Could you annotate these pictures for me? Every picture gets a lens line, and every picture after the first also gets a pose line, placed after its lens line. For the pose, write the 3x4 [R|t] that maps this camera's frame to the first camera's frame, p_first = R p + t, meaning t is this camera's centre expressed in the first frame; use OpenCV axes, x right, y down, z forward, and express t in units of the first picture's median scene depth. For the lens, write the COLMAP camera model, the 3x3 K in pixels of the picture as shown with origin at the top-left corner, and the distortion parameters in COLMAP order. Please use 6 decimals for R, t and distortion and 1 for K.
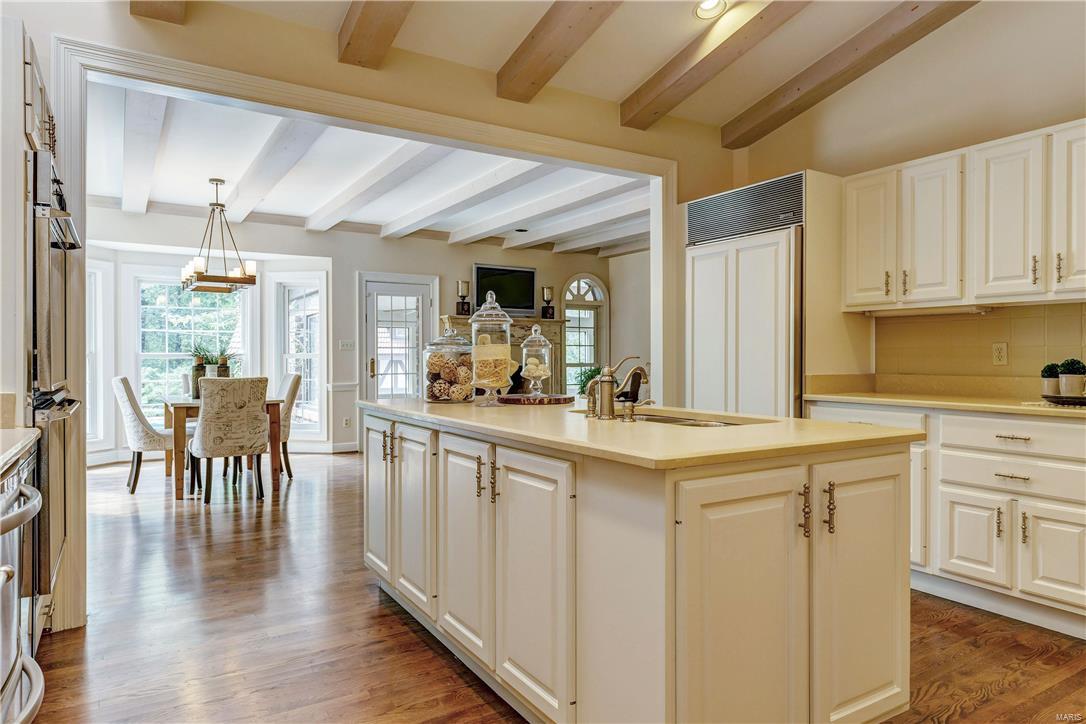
lens RADIAL K [[685.6, 0, 543.6], [0, 685.6, 359.9], [0, 0, 1]] dist [-0.001519, 0.001965]
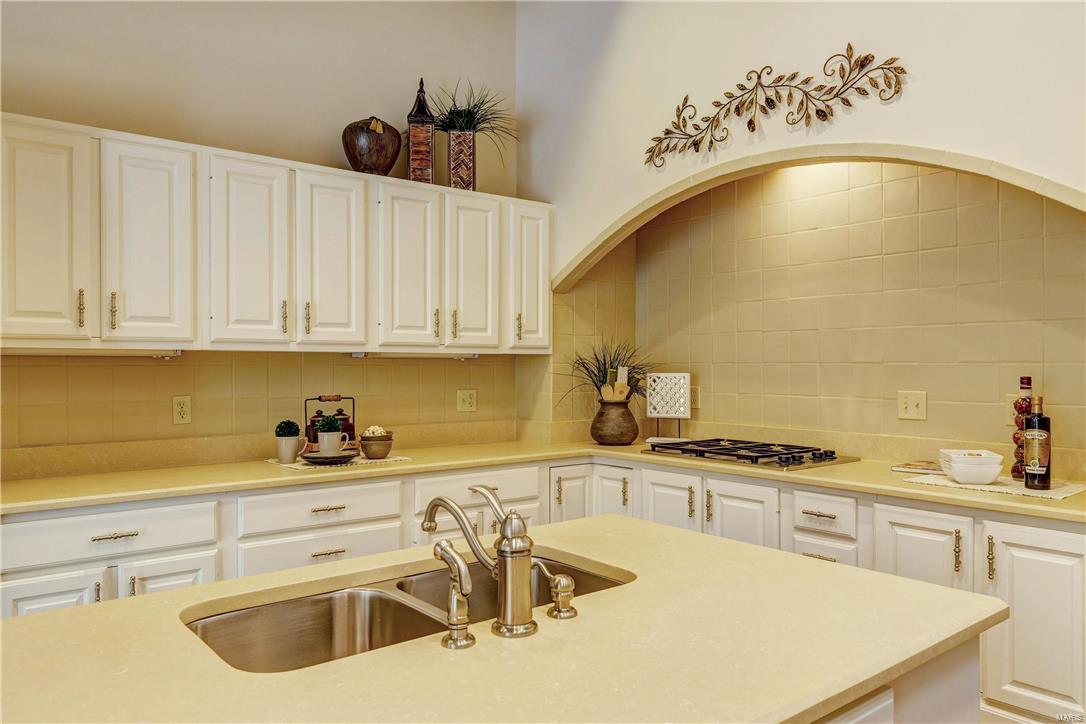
lens RADIAL K [[762.1, 0, 542.6], [0, 762.1, 366.4], [0, 0, 1]] dist [0.001195, -0.002572]
pose [[-0.124618, -0.006590, 0.992183, -0.394126], [0.006767, 0.999949, 0.007492, -0.092453], [-0.992182, 0.007647, -0.124567, 1.019123]]
